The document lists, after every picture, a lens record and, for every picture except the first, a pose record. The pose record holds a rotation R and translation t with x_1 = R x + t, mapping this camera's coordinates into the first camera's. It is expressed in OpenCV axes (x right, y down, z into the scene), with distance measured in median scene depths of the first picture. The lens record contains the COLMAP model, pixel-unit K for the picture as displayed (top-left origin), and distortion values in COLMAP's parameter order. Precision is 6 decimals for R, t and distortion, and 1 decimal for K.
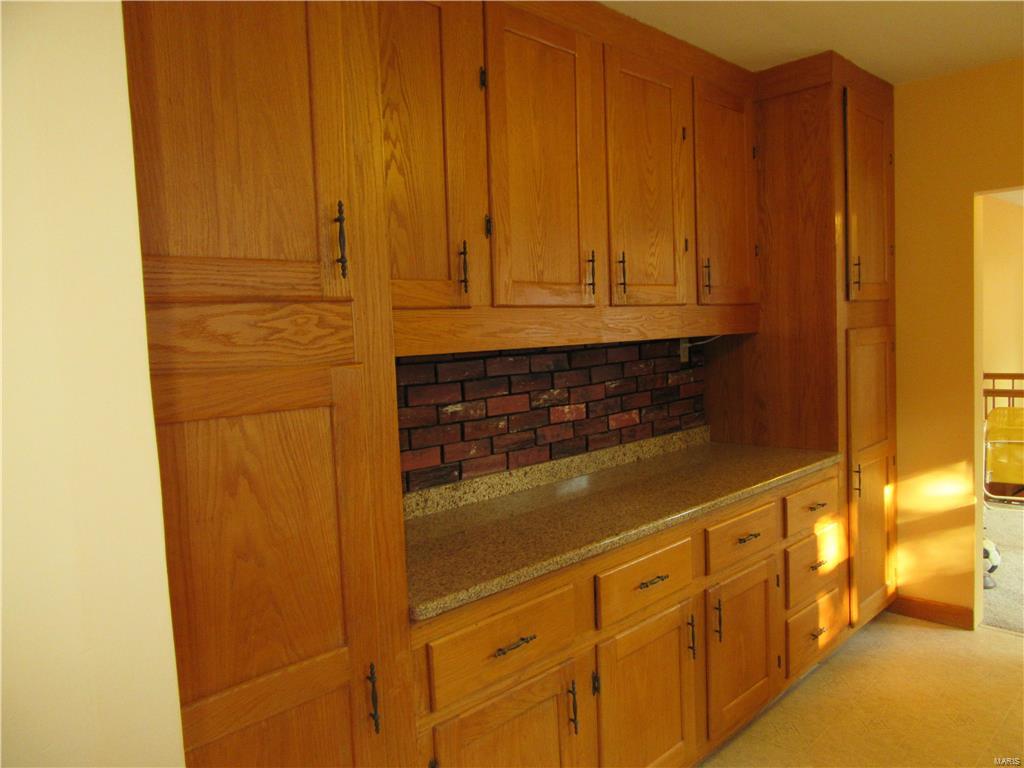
lens RADIAL K [[764.1, 0, 513.9], [0, 764.1, 382.3], [0, 0, 1]] dist [-0.006454, 0.013531]
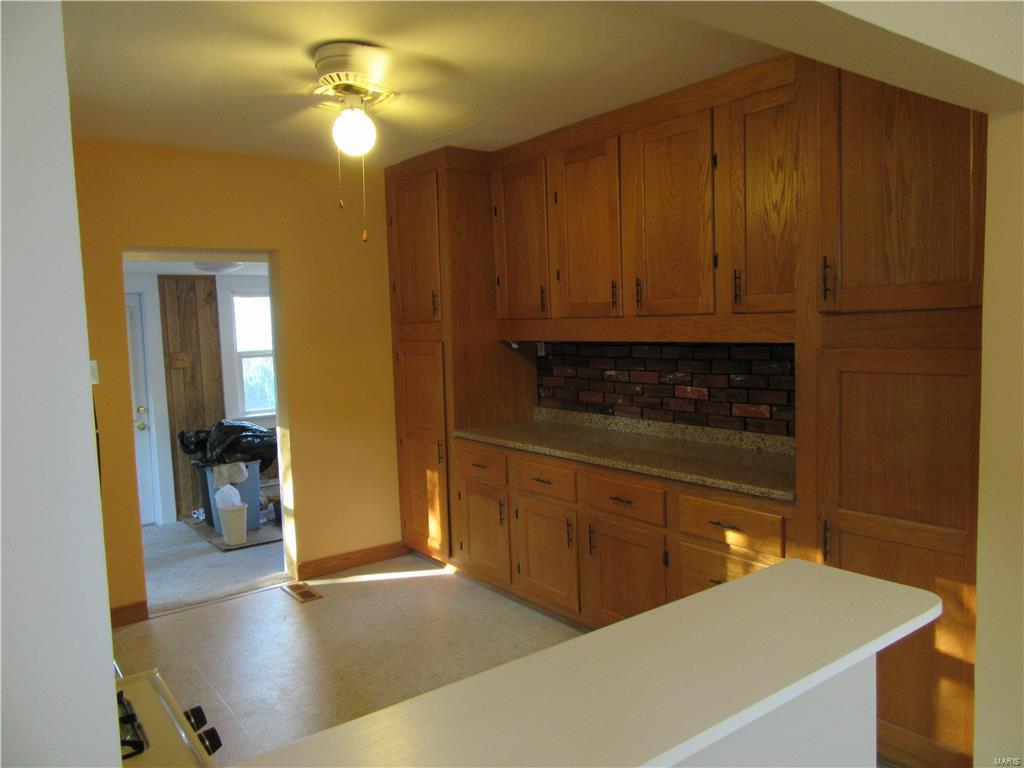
lens RADIAL K [[764.1, 0, 514.2], [0, 764.1, 383.7], [0, 0, 1]] dist [-0.006454, 0.013531]
pose [[-0.149336, 0.135536, -0.979453, 1.448045], [-0.024942, 0.989729, 0.140761, -0.157261], [0.988472, 0.045450, -0.144421, 0.913180]]
